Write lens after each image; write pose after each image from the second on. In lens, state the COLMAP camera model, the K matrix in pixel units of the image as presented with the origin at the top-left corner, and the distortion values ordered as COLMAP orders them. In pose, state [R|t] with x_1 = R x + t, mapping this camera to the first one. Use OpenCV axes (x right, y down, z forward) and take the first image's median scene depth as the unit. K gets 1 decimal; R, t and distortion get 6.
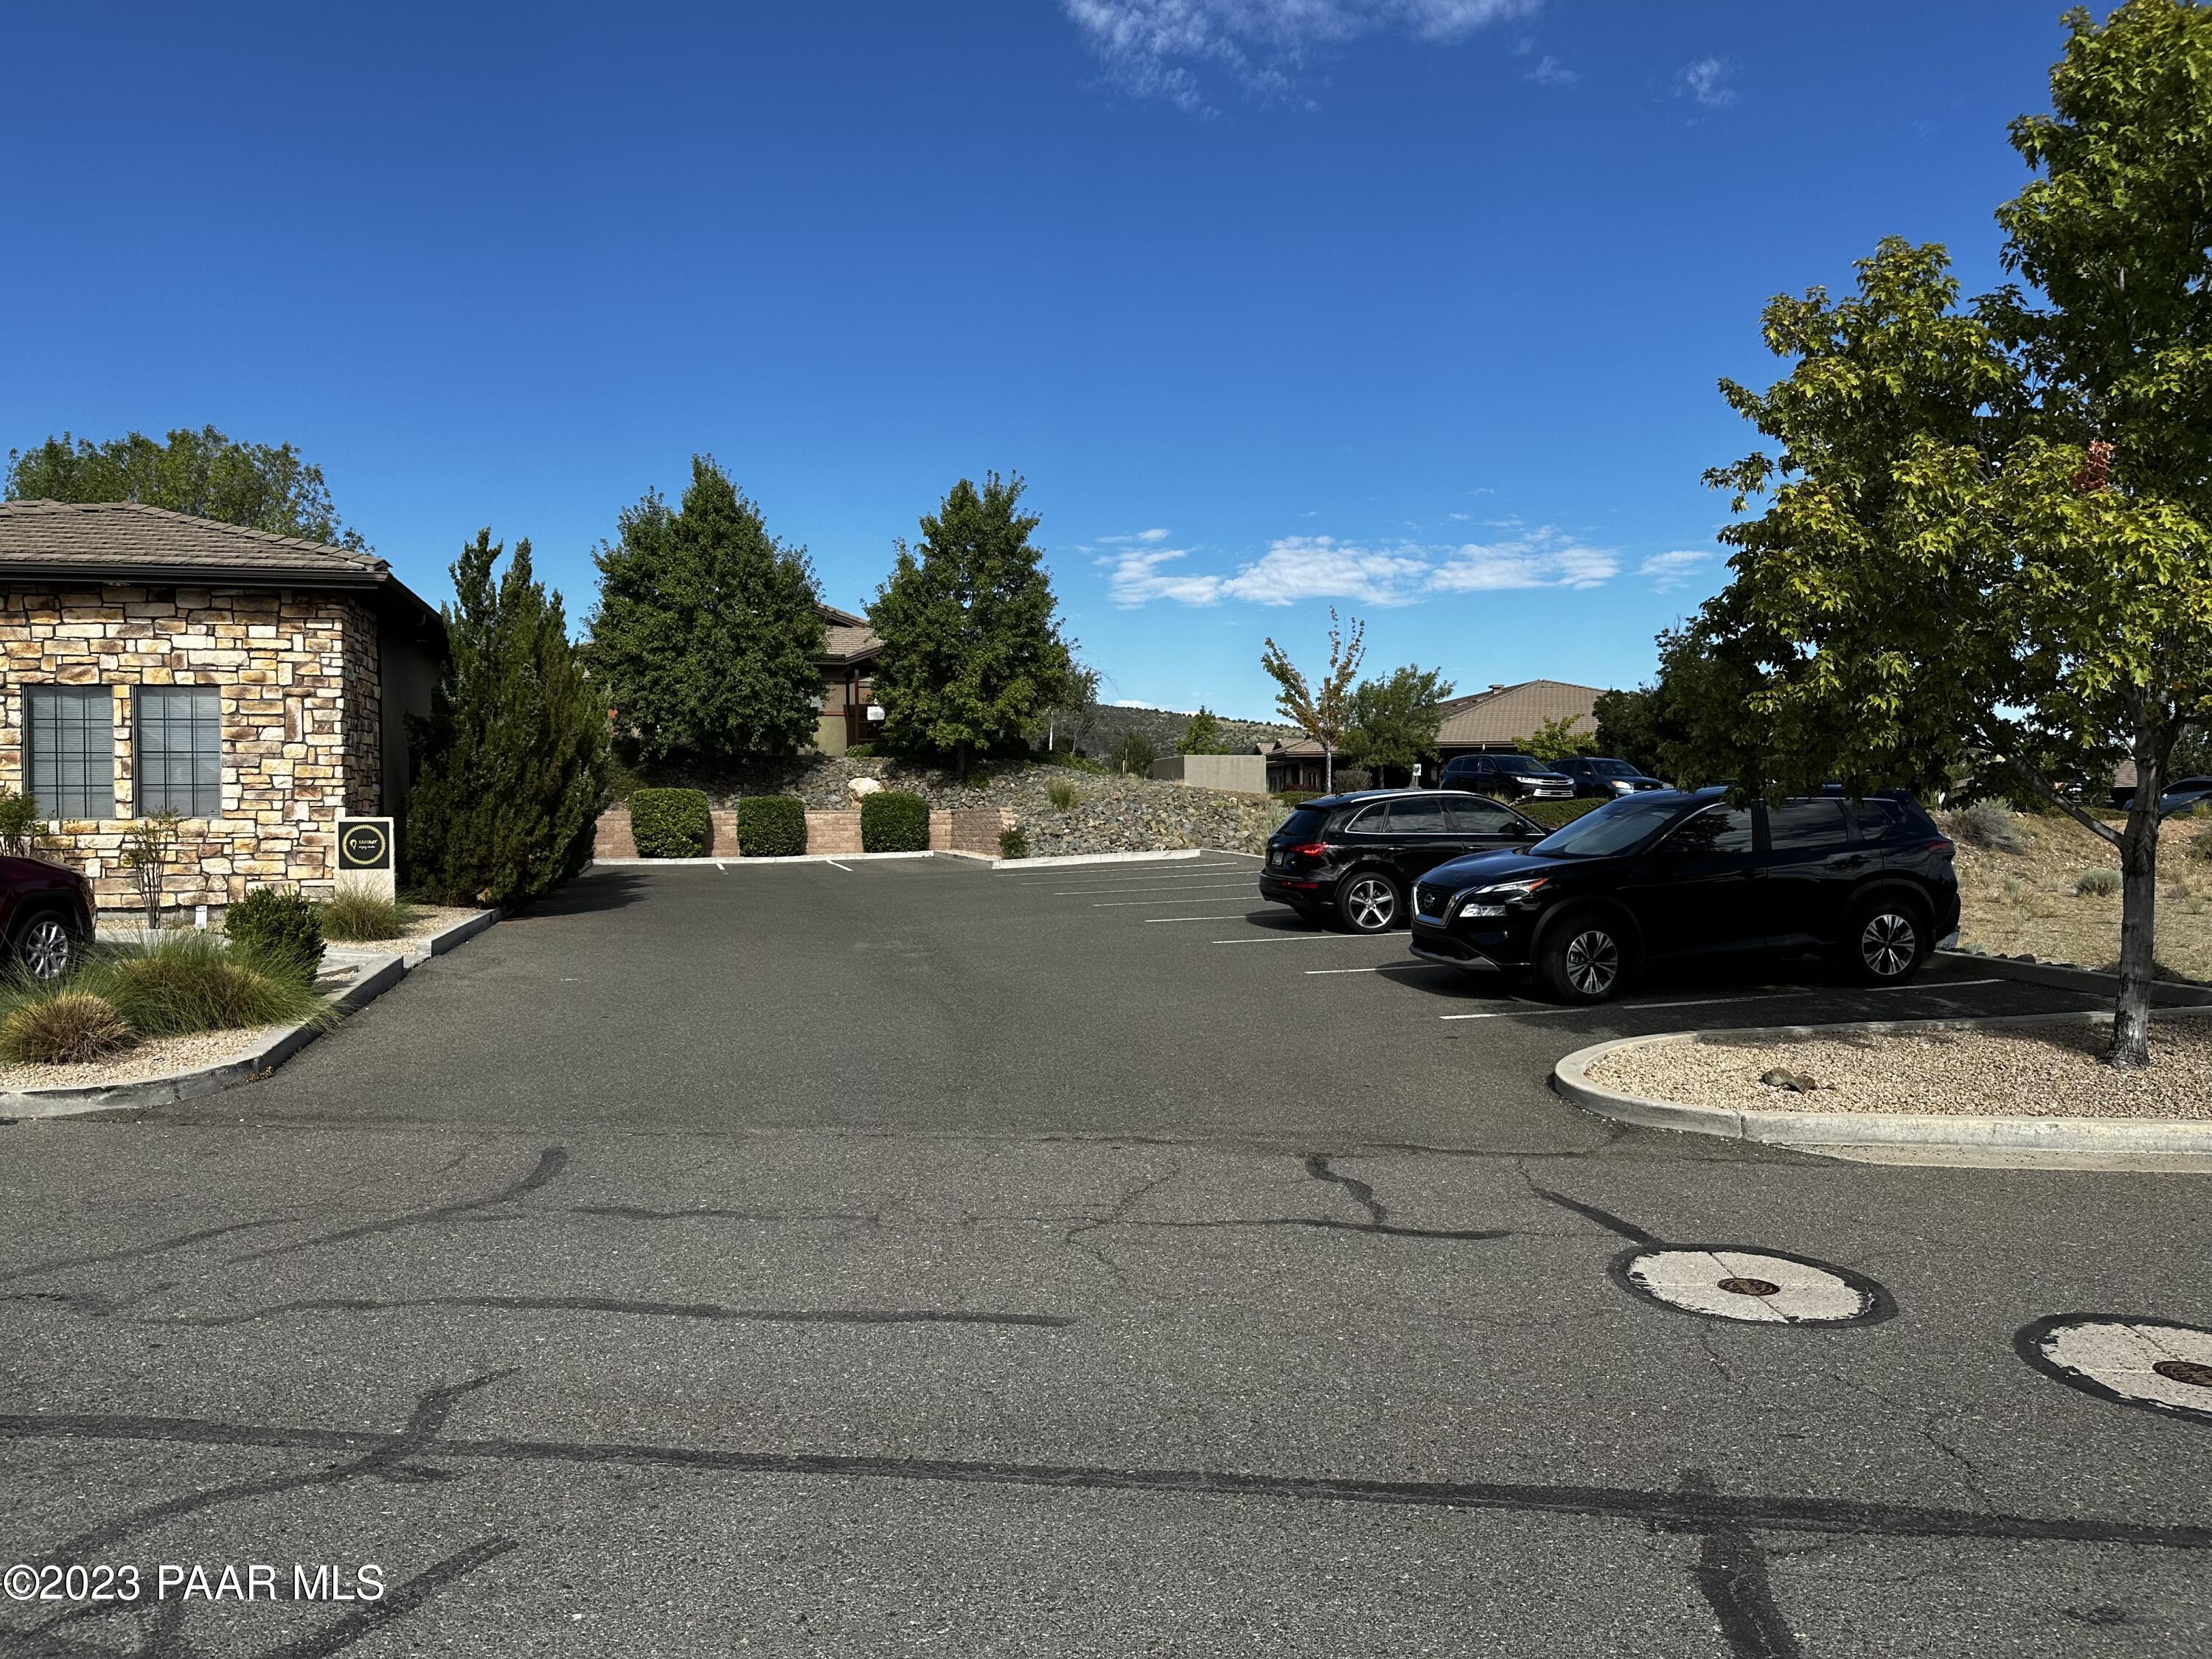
lens RADIAL K [[1540.4, 0, 1090.9], [0, 1540.4, 841.1], [0, 0, 1]] dist [0.053118, -0.068070]
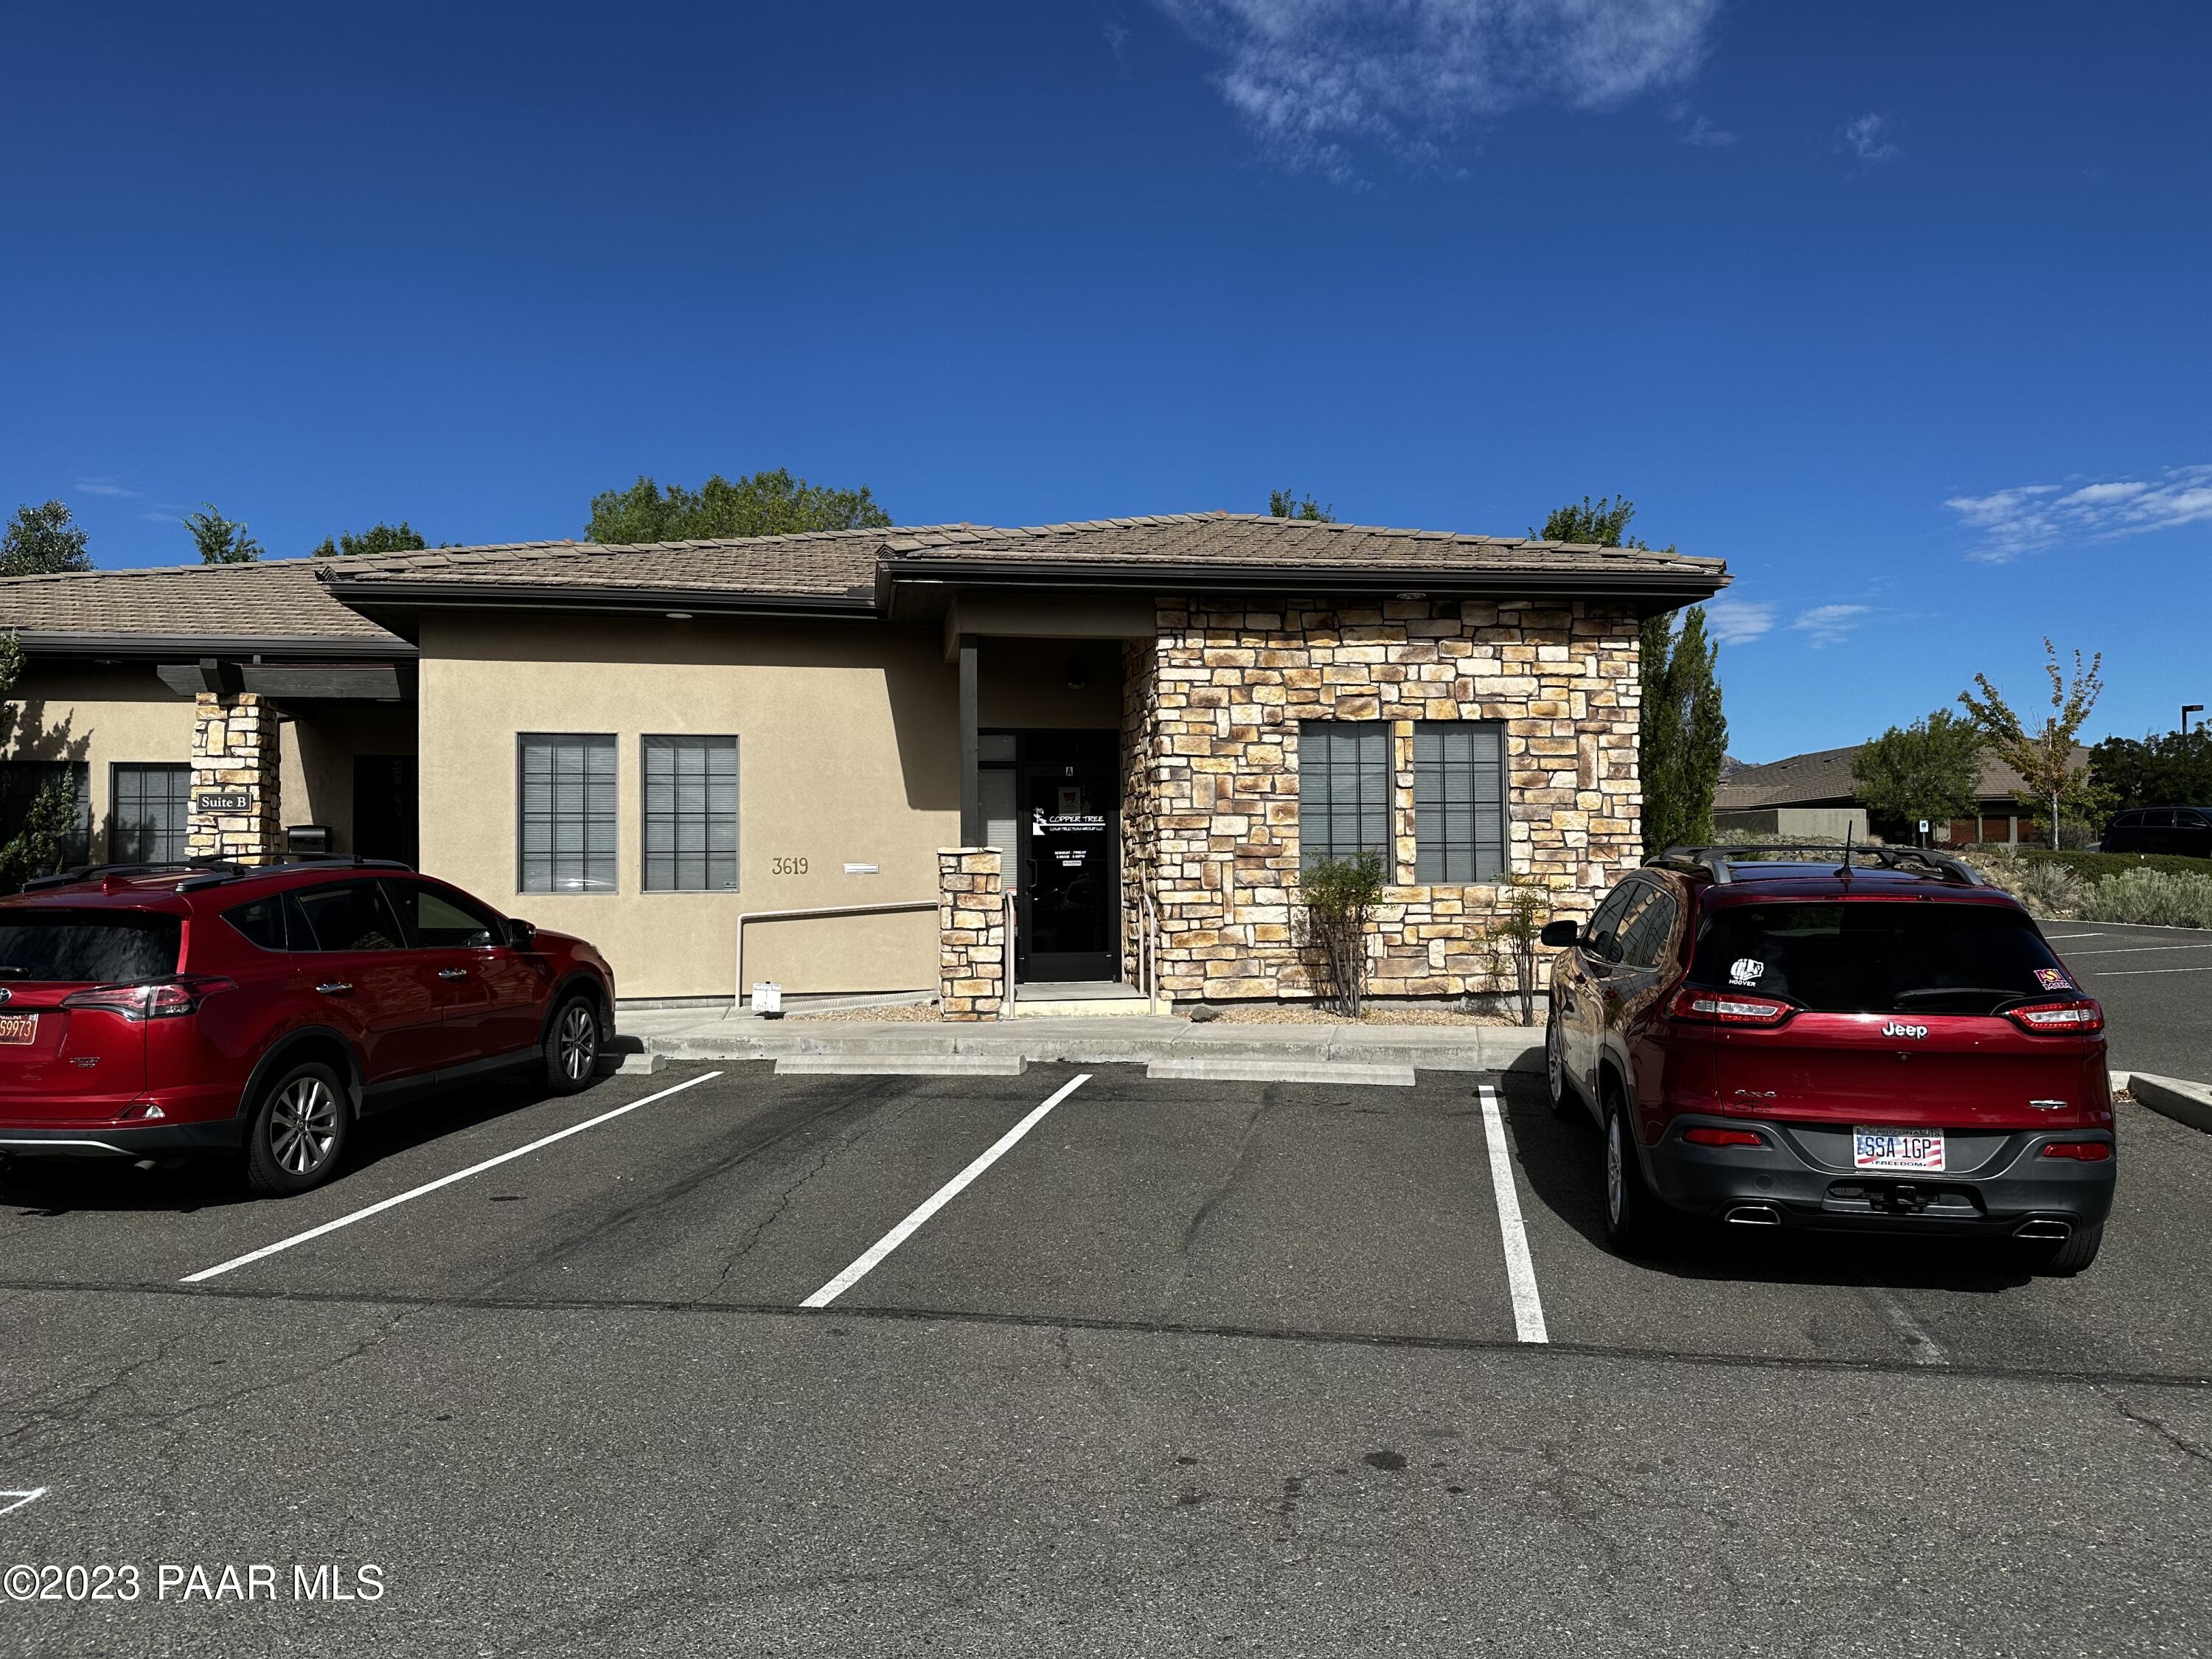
lens RADIAL K [[1540.4, 0, 1127.7], [0, 1540.4, 796.5], [0, 0, 1]] dist [0.053118, -0.068070]
pose [[0.997596, -0.006399, -0.069000, -0.617662], [0.001721, 0.997708, -0.067648, -0.005483], [0.069275, 0.067367, 0.995320, 0.166092]]
